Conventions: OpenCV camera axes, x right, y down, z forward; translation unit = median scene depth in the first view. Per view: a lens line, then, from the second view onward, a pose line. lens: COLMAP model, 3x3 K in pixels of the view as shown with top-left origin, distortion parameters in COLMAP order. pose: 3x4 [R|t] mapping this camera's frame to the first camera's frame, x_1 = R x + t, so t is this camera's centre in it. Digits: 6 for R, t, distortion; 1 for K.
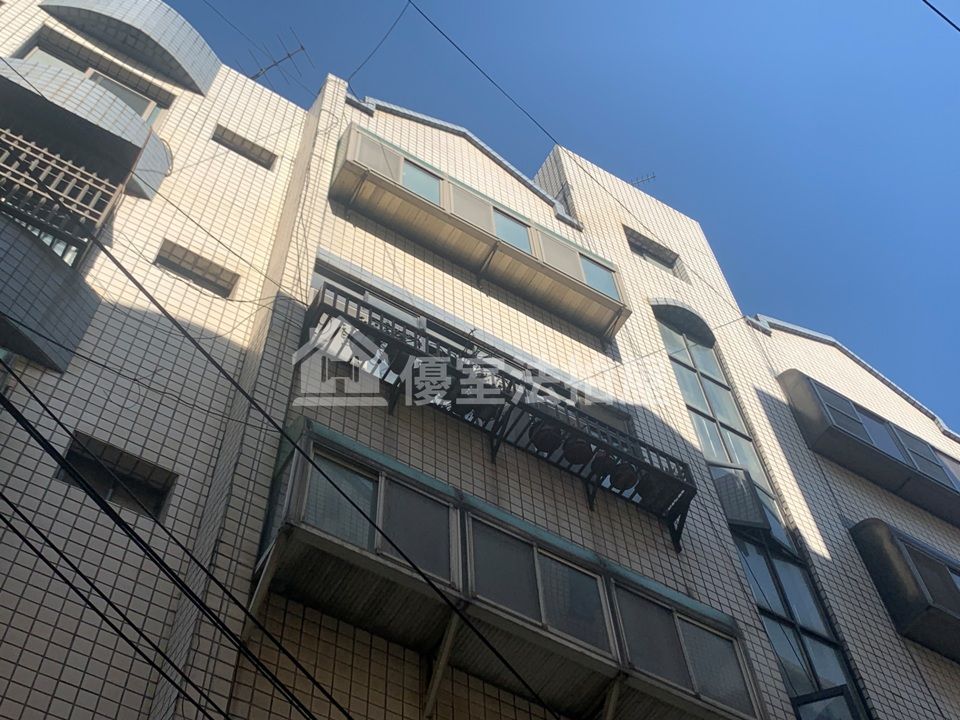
lens RADIAL K [[1237.3, 0, 488.7], [0, 1237.3, 339.3], [0, 0, 1]] dist [0.096149, 0.000000]
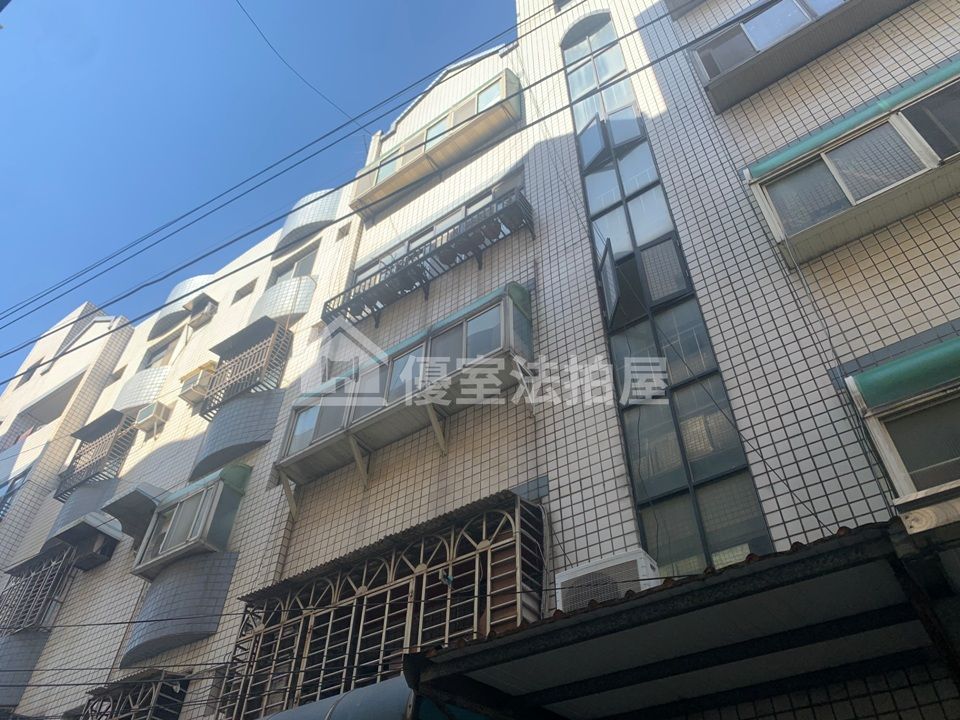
lens RADIAL K [[753.1, 0, 470.2], [0, 753.1, 360.7], [0, 0, 1]] dist [0.052895, -0.079940]
pose [[0.384734, -0.624379, -0.679802, 0.540414], [0.785716, 0.608032, -0.113784, 0.249142], [0.484386, -0.490355, 0.724515, 0.161633]]
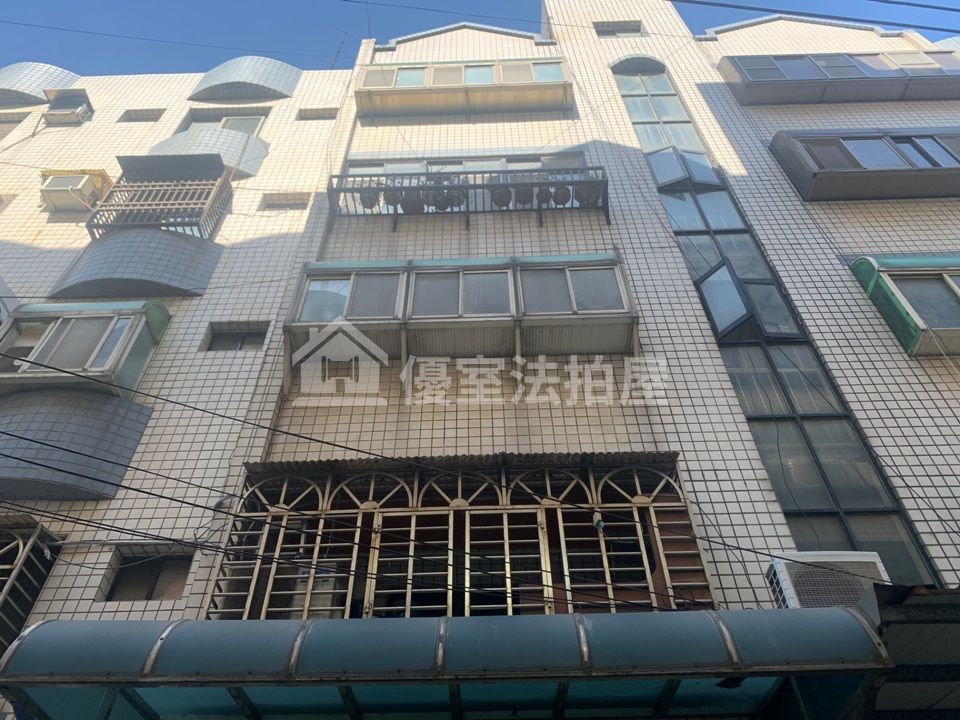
lens RADIAL K [[753.1, 0, 482.1], [0, 753.1, 355.9], [0, 0, 1]] dist [0.052895, -0.079940]
pose [[0.840500, -0.385307, -0.380917, 0.250236], [0.462383, 0.876558, 0.133598, 0.094283], [0.282420, -0.288418, 0.914906, 0.056032]]
